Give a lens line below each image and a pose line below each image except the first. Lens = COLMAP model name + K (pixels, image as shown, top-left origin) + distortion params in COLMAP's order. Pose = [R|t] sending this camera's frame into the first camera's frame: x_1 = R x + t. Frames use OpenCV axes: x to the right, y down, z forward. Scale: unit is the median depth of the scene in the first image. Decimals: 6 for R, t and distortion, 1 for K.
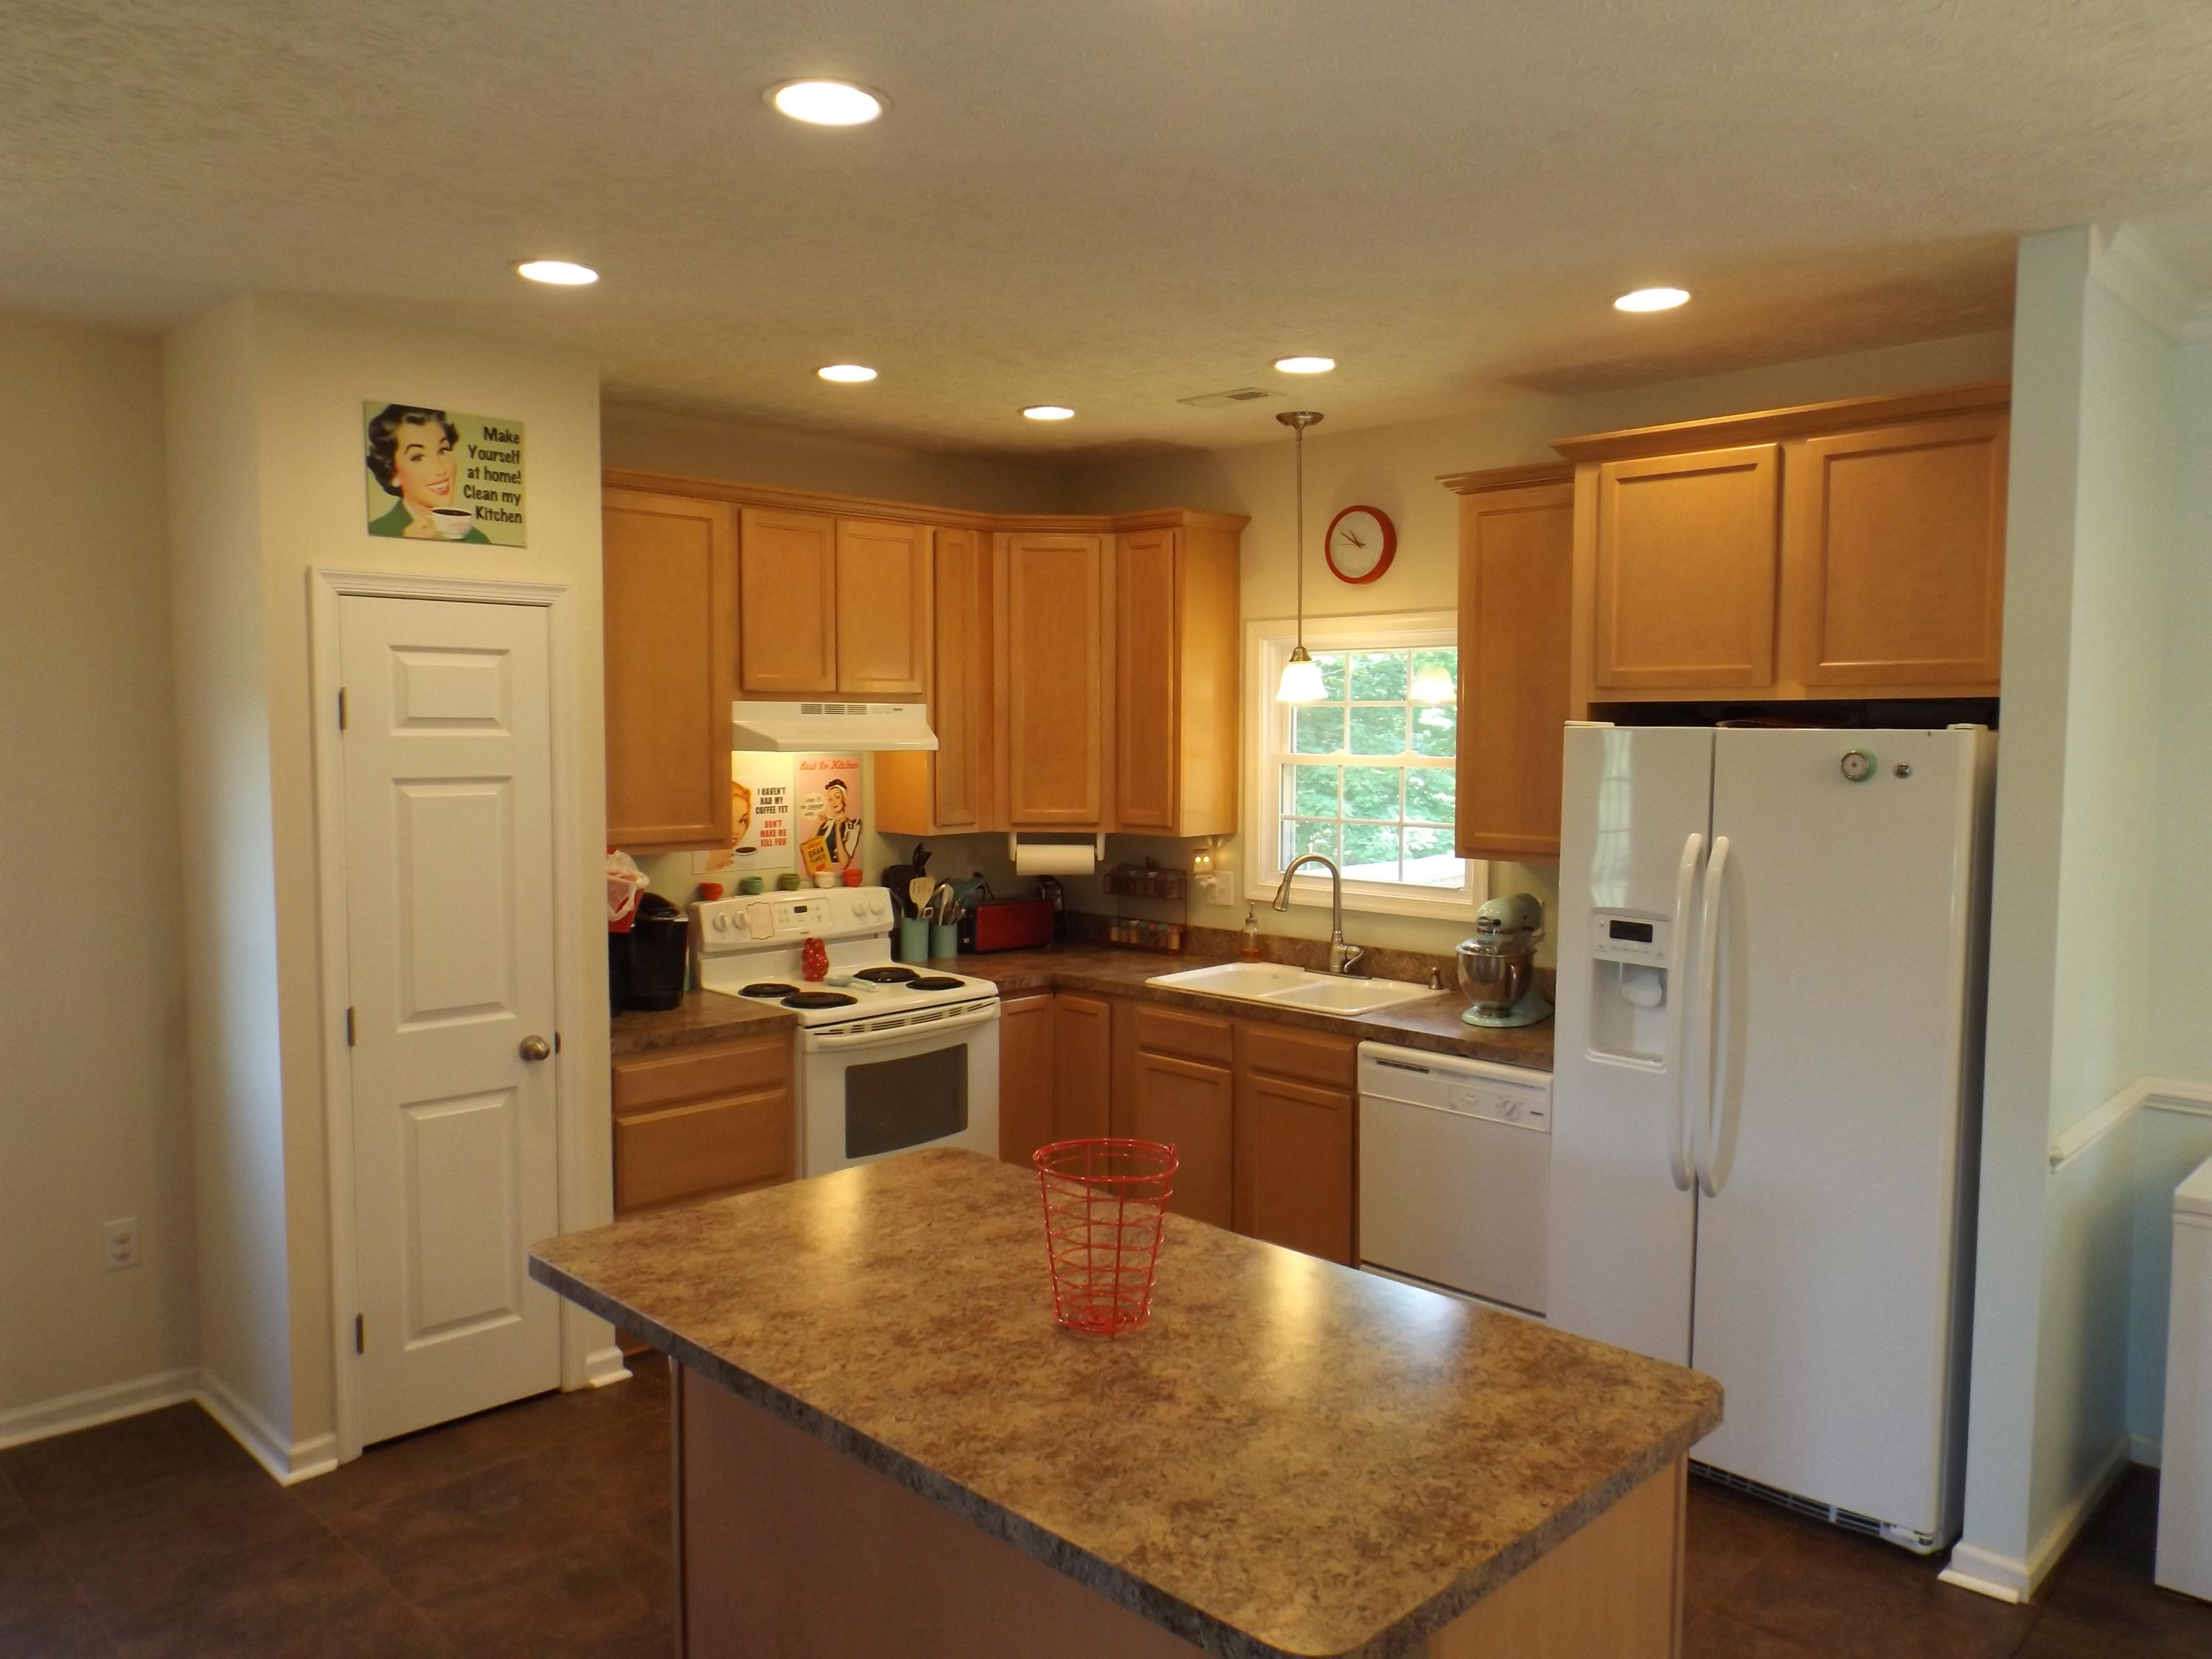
lens RADIAL K [[1609.4, 0, 1118.6], [0, 1609.4, 841.4], [0, 0, 1]] dist [0.007941, -0.010776]
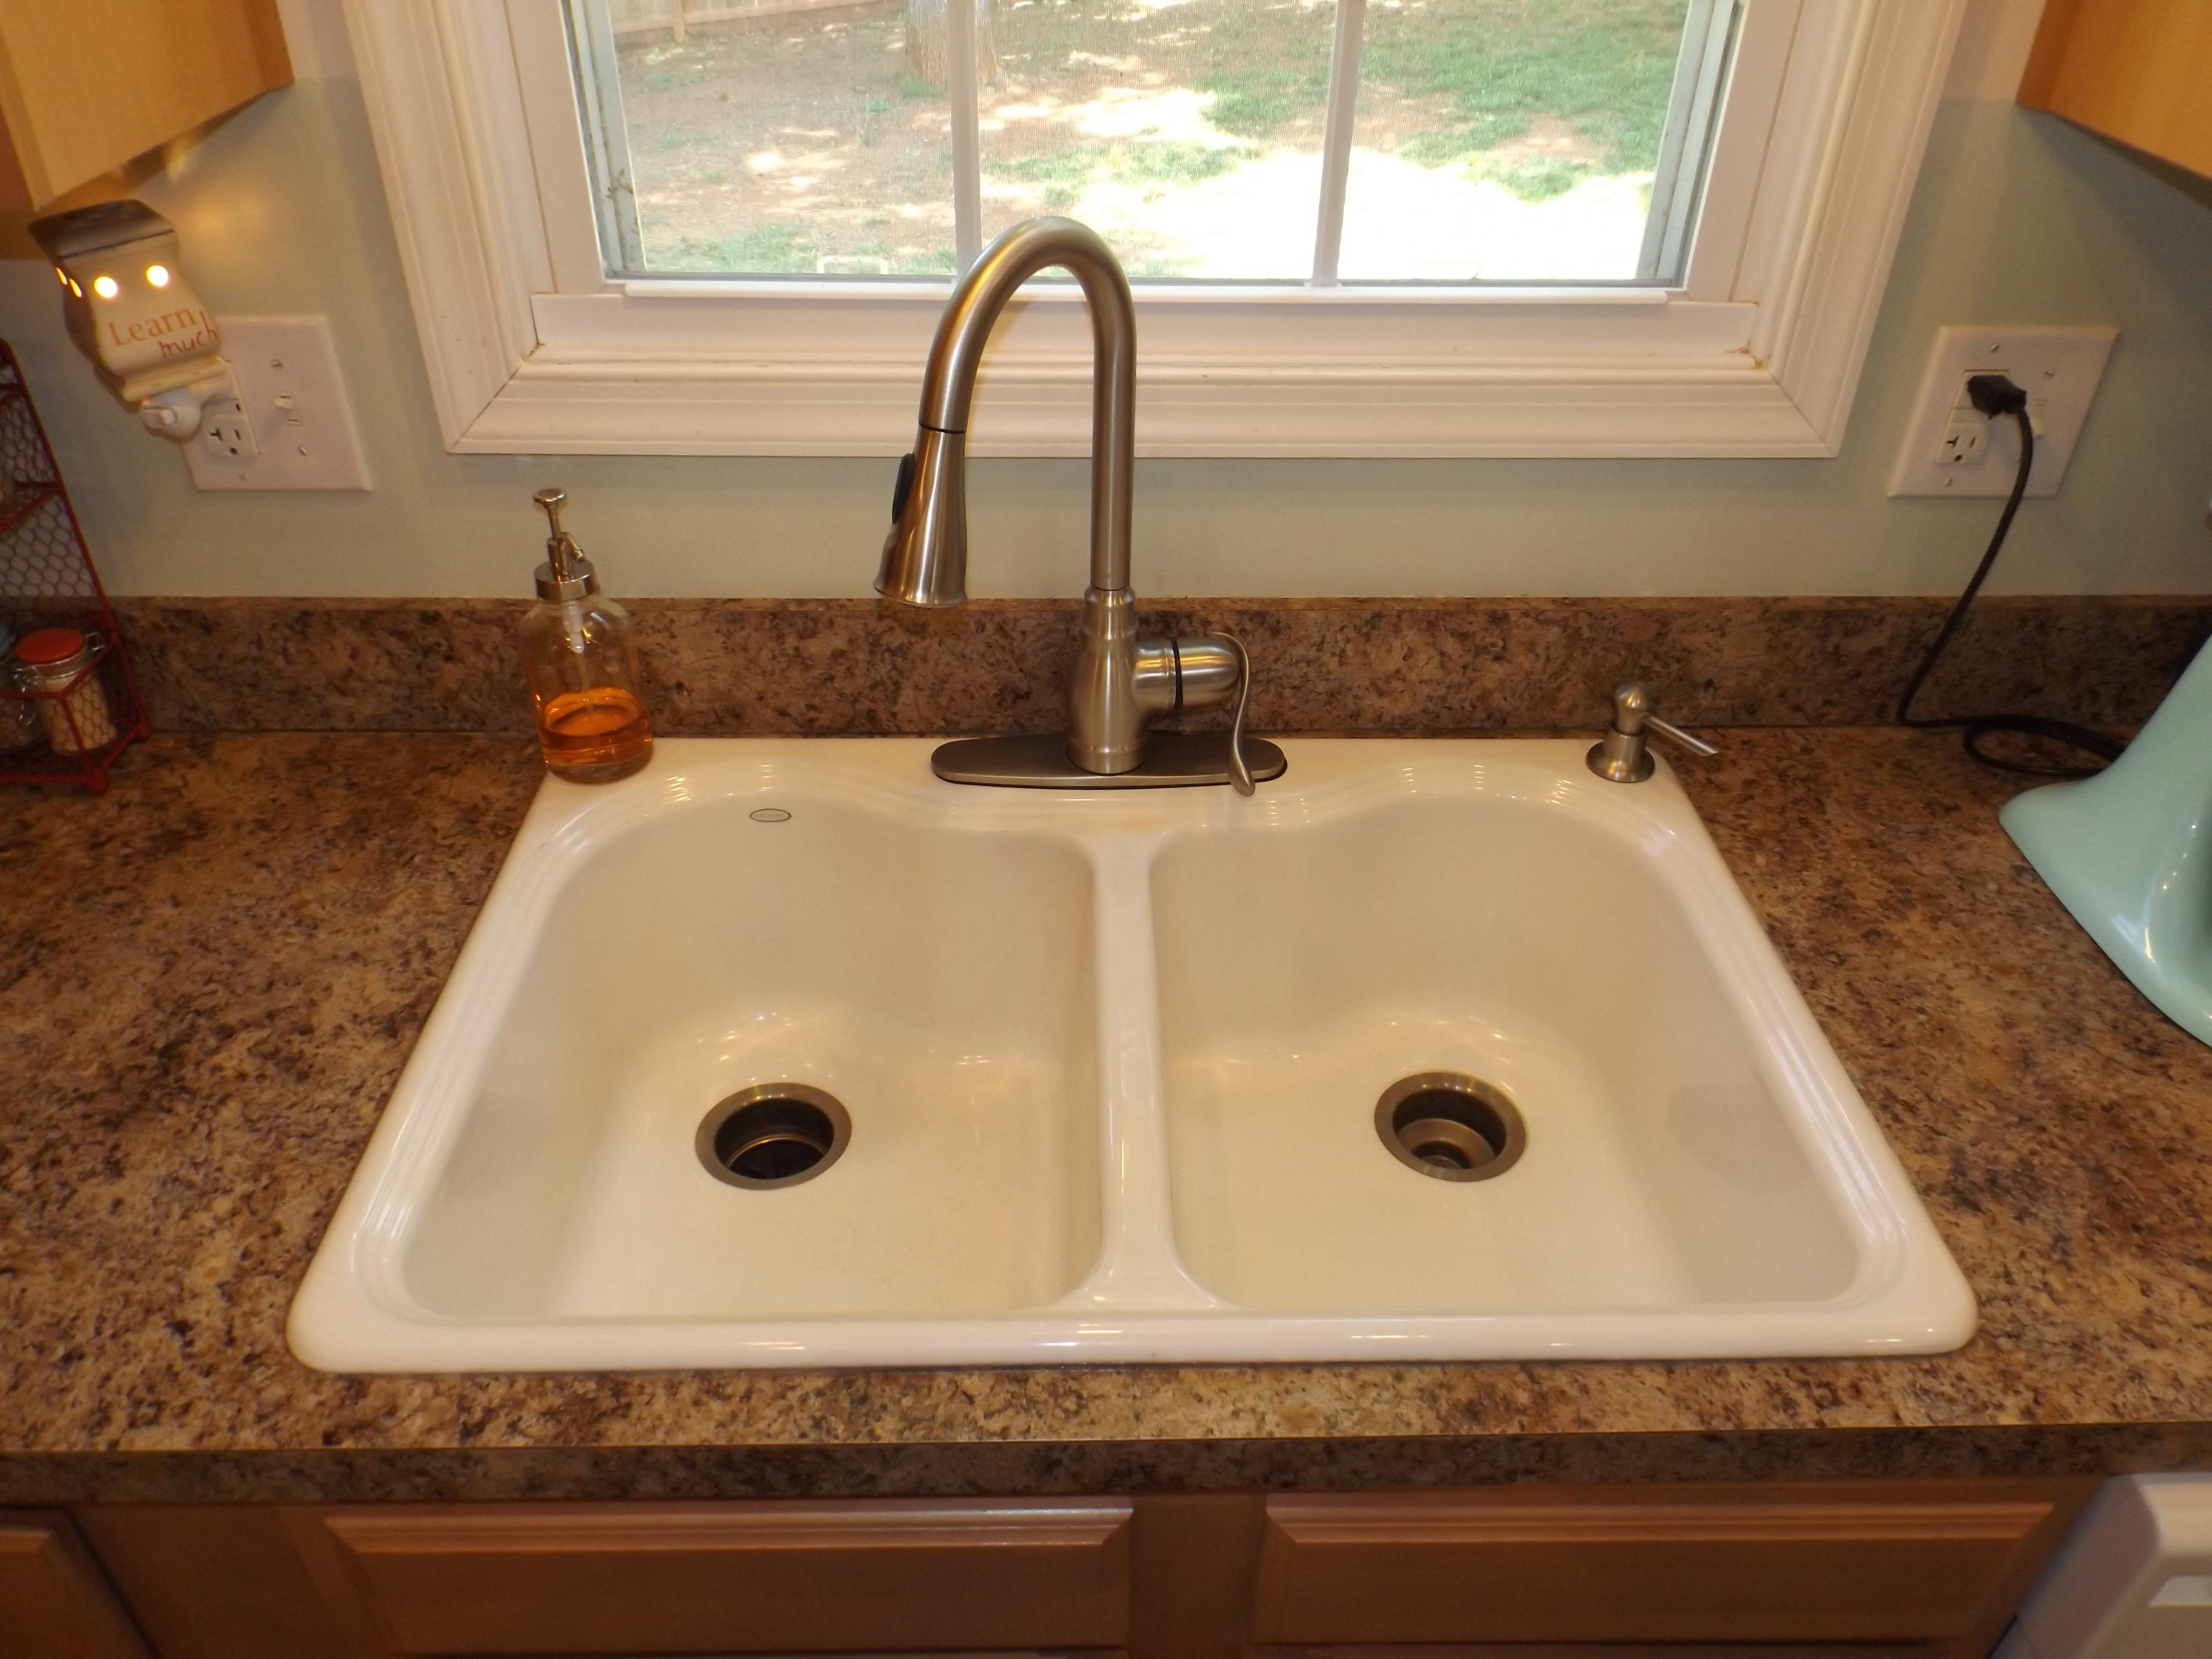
lens RADIAL K [[1609.4, 0, 1102.9], [0, 1609.4, 828.2], [0, 0, 1]] dist [0.007941, -0.010776]
pose [[0.703733, -0.401613, 0.586060, 0.001811], [0.041572, 0.846761, 0.530347, -0.034877], [-0.709247, -0.348859, 0.612589, 1.082558]]
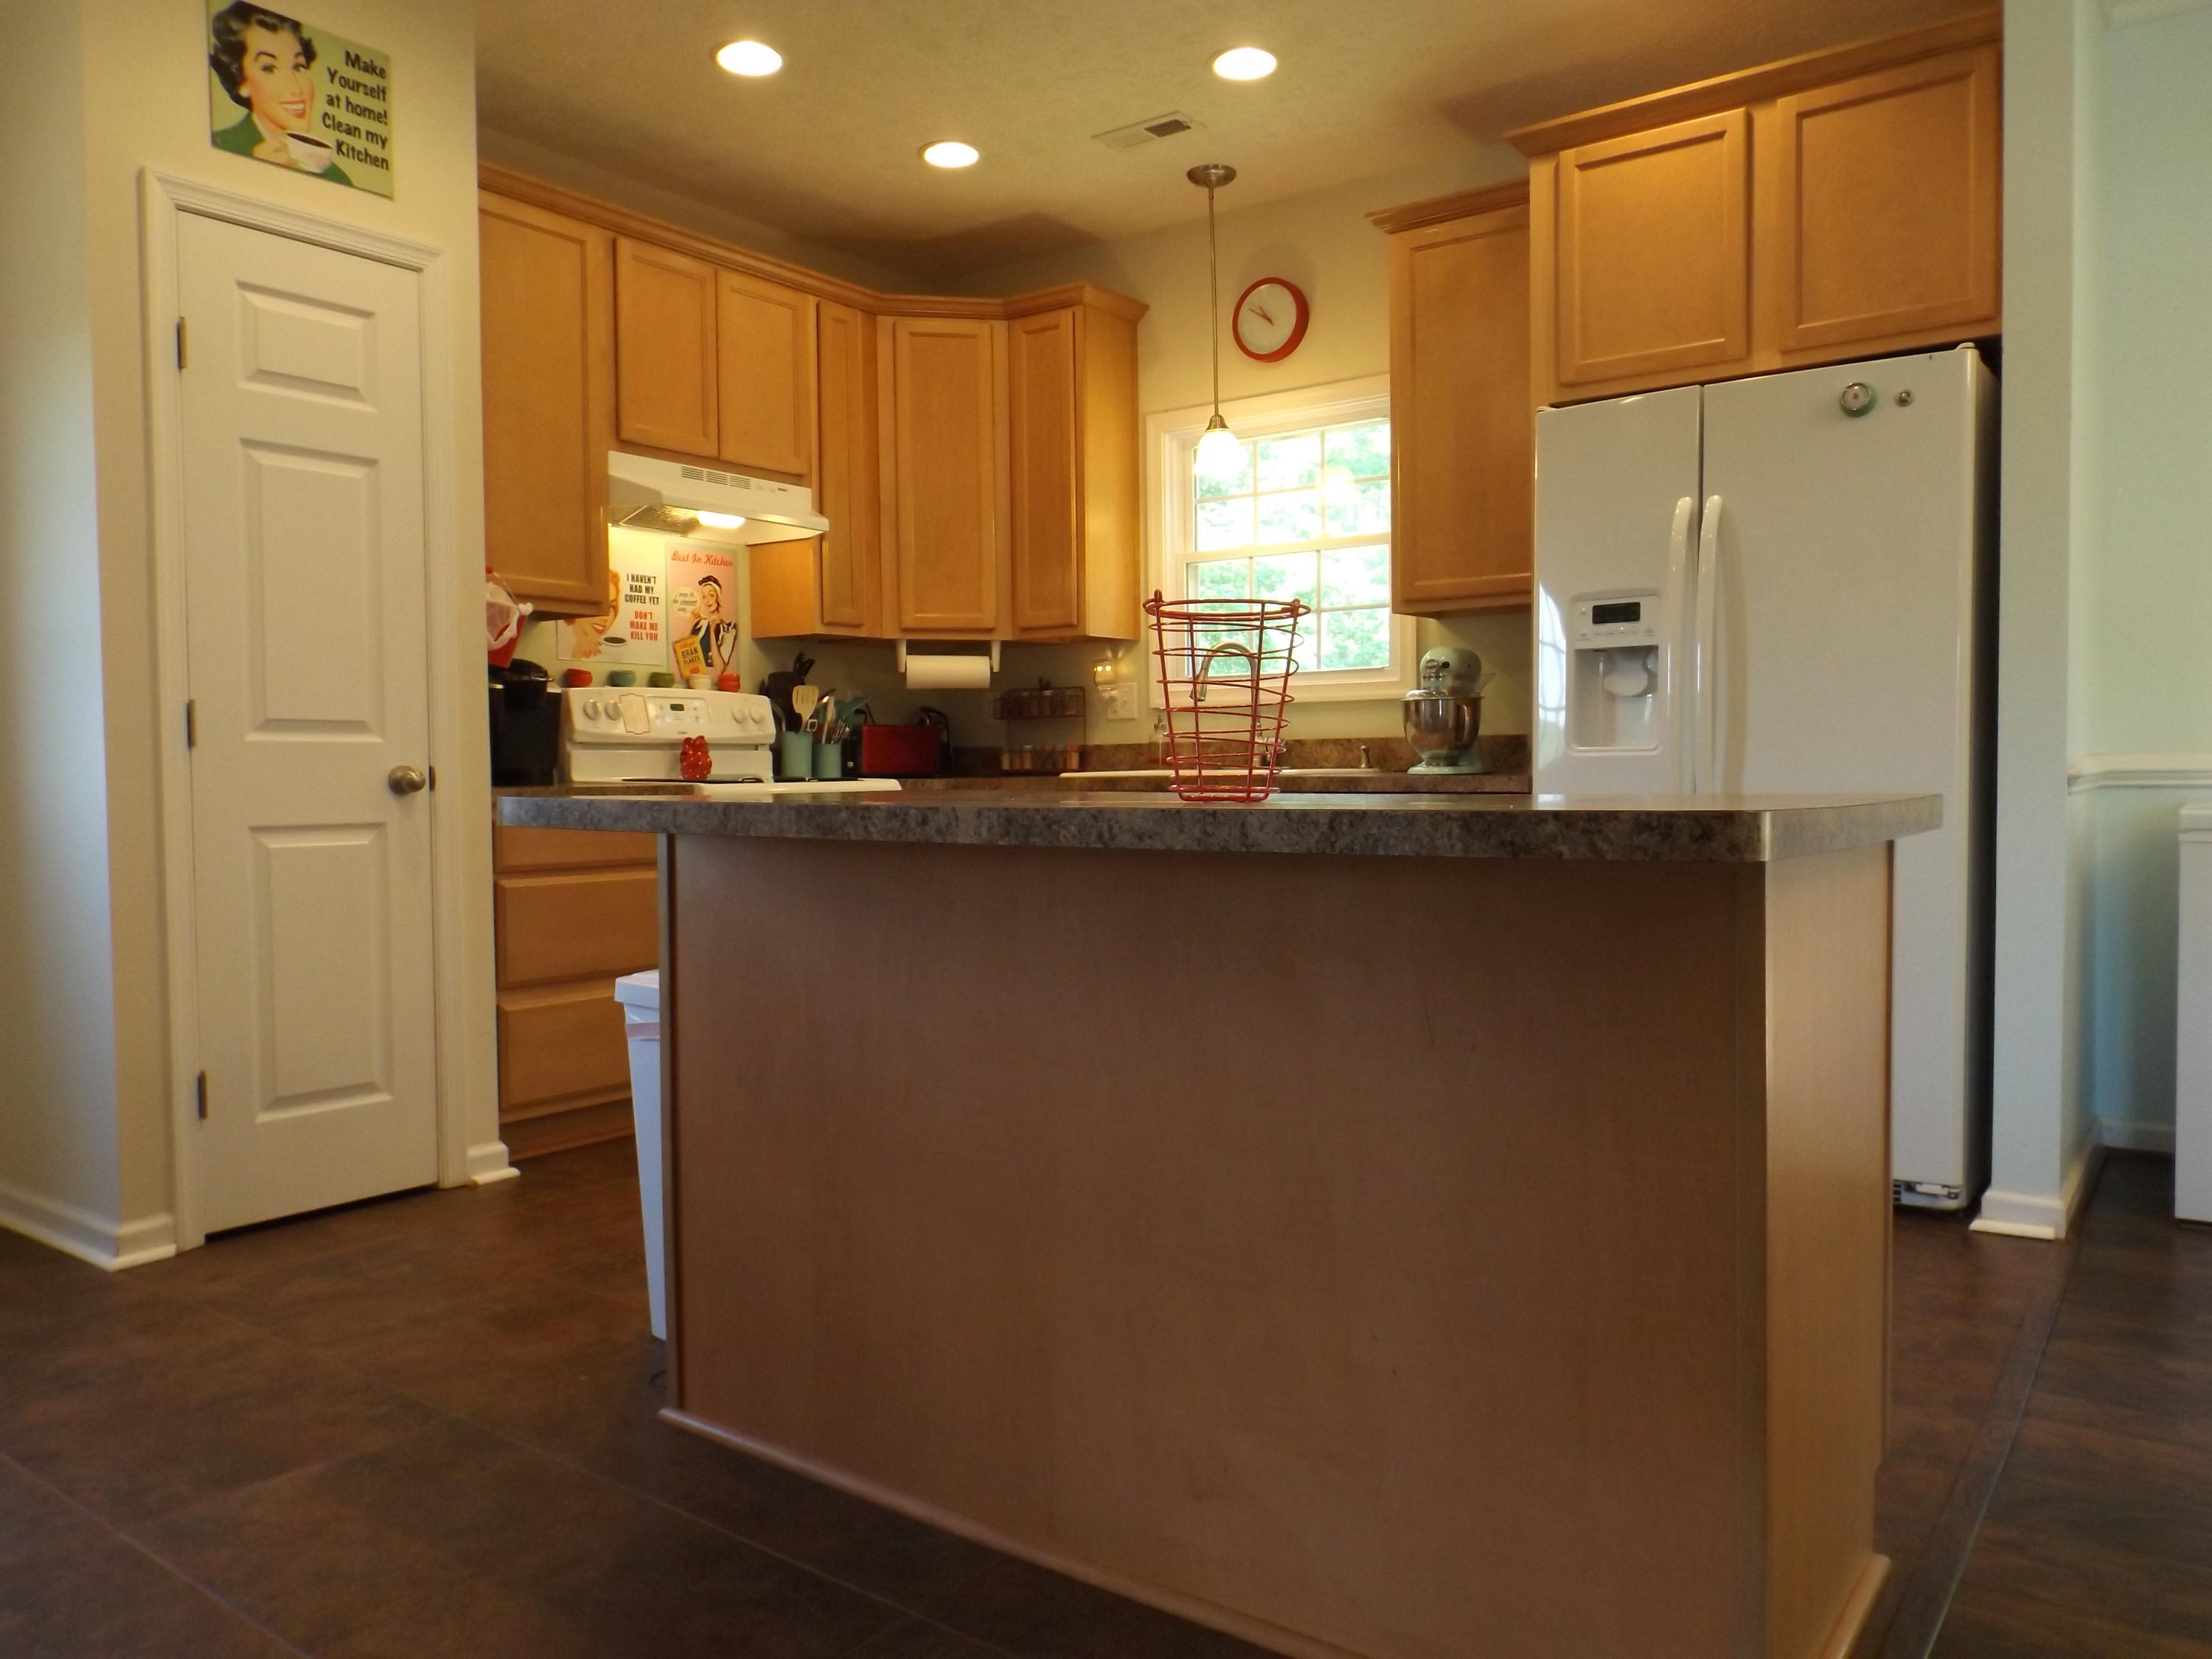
lens RADIAL K [[1609.4, 0, 1123.2], [0, 1609.4, 833.2], [0, 0, 1]] dist [0.007941, -0.010776]
pose [[0.988878, -0.020773, 0.147271, -0.105902], [0.026116, 0.999066, -0.034439, 0.190496], [-0.146418, 0.037902, 0.988497, 0.085262]]
